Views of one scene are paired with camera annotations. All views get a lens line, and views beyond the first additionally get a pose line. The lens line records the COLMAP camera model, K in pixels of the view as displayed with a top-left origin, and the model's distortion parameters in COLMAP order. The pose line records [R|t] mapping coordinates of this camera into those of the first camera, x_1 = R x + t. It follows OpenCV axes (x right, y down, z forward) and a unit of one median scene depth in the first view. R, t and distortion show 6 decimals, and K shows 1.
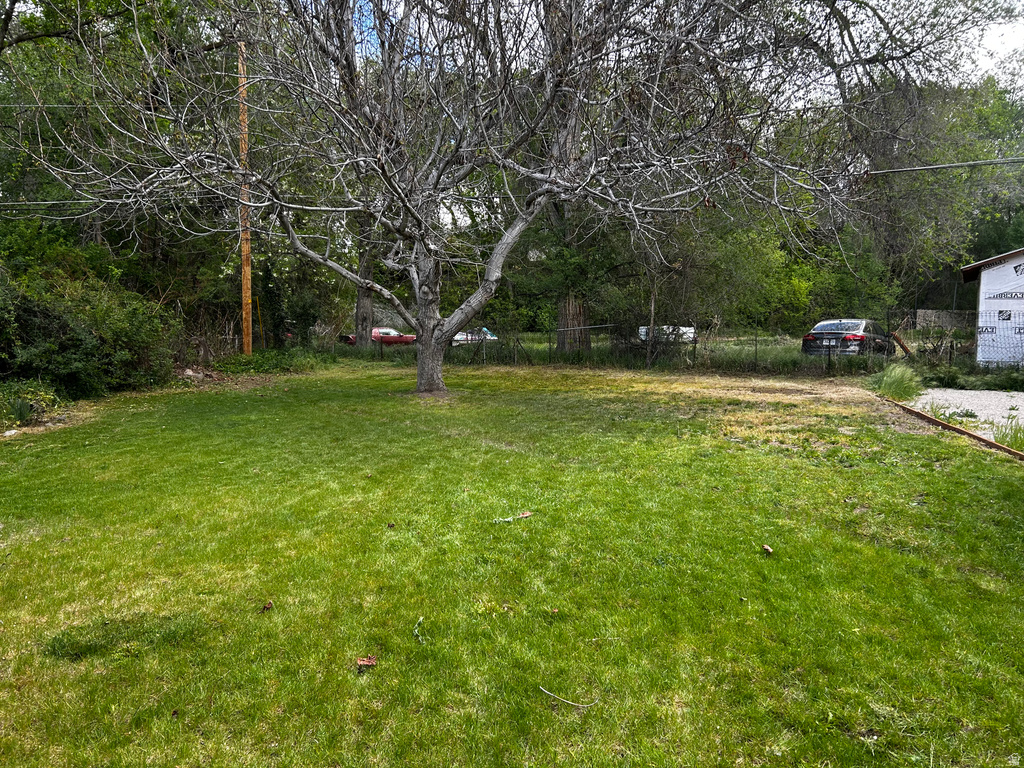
lens RADIAL K [[762.8, 0, 512.0], [0, 762.8, 384.0], [0, 0, 1]] dist [0.055989, -0.056295]
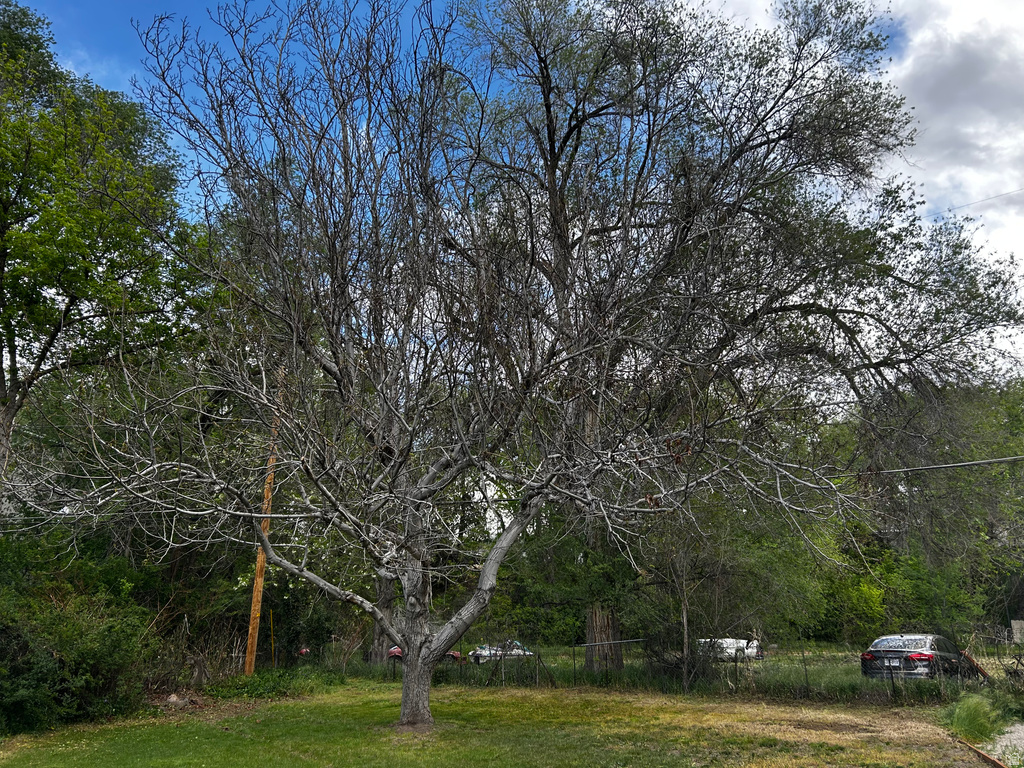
lens RADIAL K [[762.8, 0, 512.0], [0, 762.8, 384.0], [0, 0, 1]] dist [0.055989, -0.056295]
pose [[0.996809, -0.028315, -0.074634, 0.100235], [-0.002530, 0.923299, -0.384075, -0.013928], [0.079785, 0.383038, 0.920281, 0.081466]]
